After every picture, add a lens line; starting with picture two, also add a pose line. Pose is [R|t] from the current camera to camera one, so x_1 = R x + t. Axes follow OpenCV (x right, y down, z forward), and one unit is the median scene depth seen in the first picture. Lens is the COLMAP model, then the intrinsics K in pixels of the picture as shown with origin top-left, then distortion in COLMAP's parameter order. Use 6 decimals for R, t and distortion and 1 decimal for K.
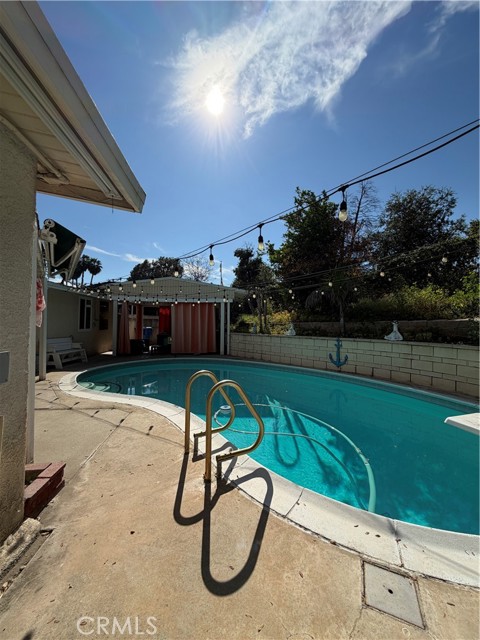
lens RADIAL K [[255.3, 0, 240.6], [0, 255.3, 323.2], [0, 0, 1]] dist [-0.004462, -0.000585]
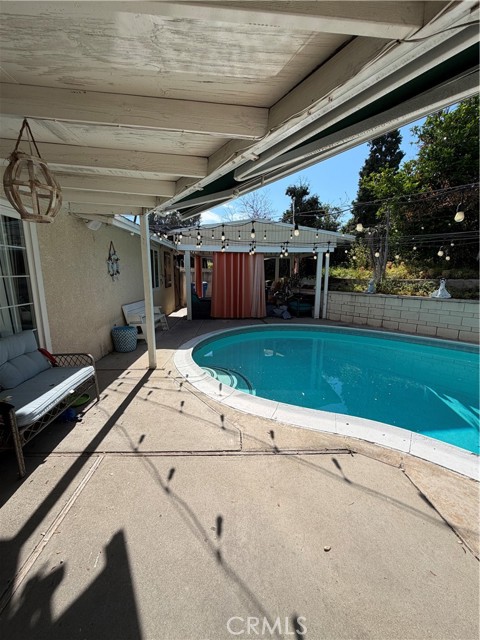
lens RADIAL K [[255.3, 0, 236.4], [0, 255.3, 321.1], [0, 0, 1]] dist [-0.004462, -0.000585]
pose [[0.997643, 0.009622, -0.067945, -0.317397], [0.002940, 0.983218, 0.182409, -0.019866], [0.068560, -0.182178, 0.980872, 0.219240]]
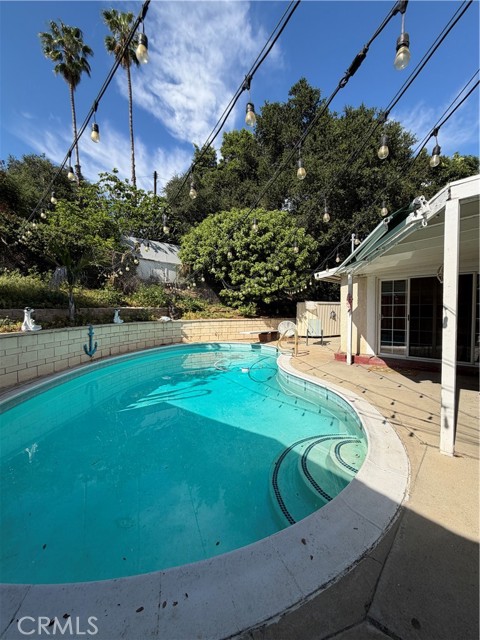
lens RADIAL K [[255.3, 0, 237.6], [0, 255.3, 320.4], [0, 0, 1]] dist [-0.004462, -0.000585]
pose [[-0.666428, -0.033615, 0.744811, -0.543747], [0.001123, 0.998937, 0.046090, -0.003978], [-0.745569, 0.031552, -0.665682, 0.977080]]
